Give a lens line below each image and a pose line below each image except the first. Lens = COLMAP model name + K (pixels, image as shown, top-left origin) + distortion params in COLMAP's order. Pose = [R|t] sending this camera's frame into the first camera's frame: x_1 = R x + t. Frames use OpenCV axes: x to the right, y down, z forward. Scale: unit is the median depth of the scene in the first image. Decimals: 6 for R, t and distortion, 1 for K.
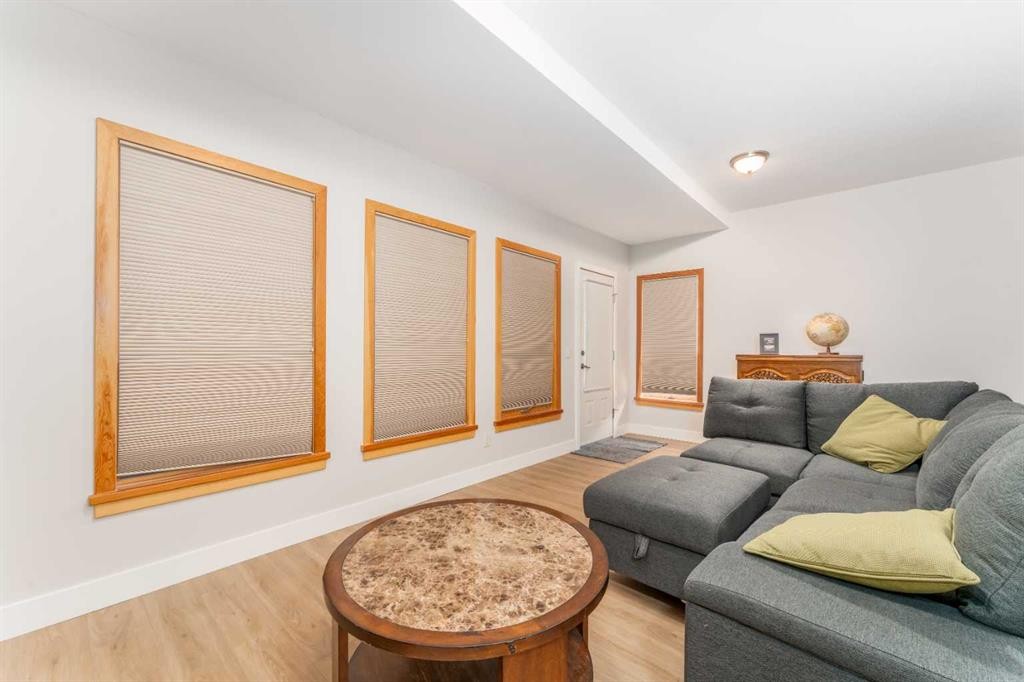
lens RADIAL K [[403.5, 0, 512.0], [0, 403.5, 341.0], [0, 0, 1]] dist [-0.002337, -0.000164]
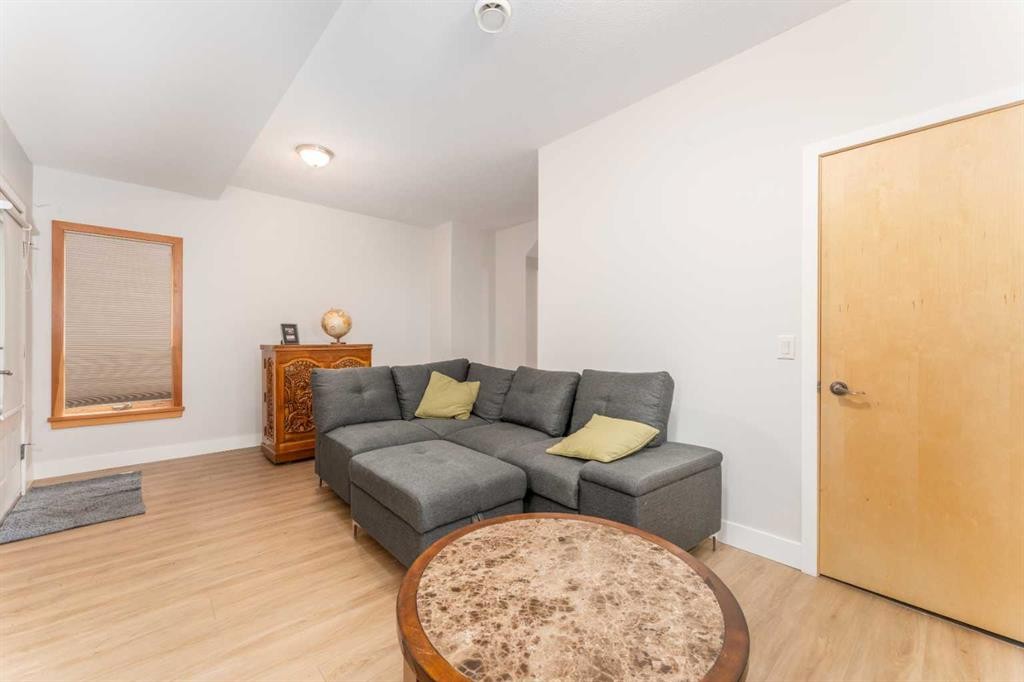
lens RADIAL K [[403.5, 0, 512.0], [0, 403.5, 341.0], [0, 0, 1]] dist [-0.002337, -0.000164]
pose [[0.111059, -0.004864, 0.993802, -0.834635], [-0.021412, 0.999744, 0.007286, 0.012739], [-0.993583, -0.022089, 0.110926, 0.911350]]
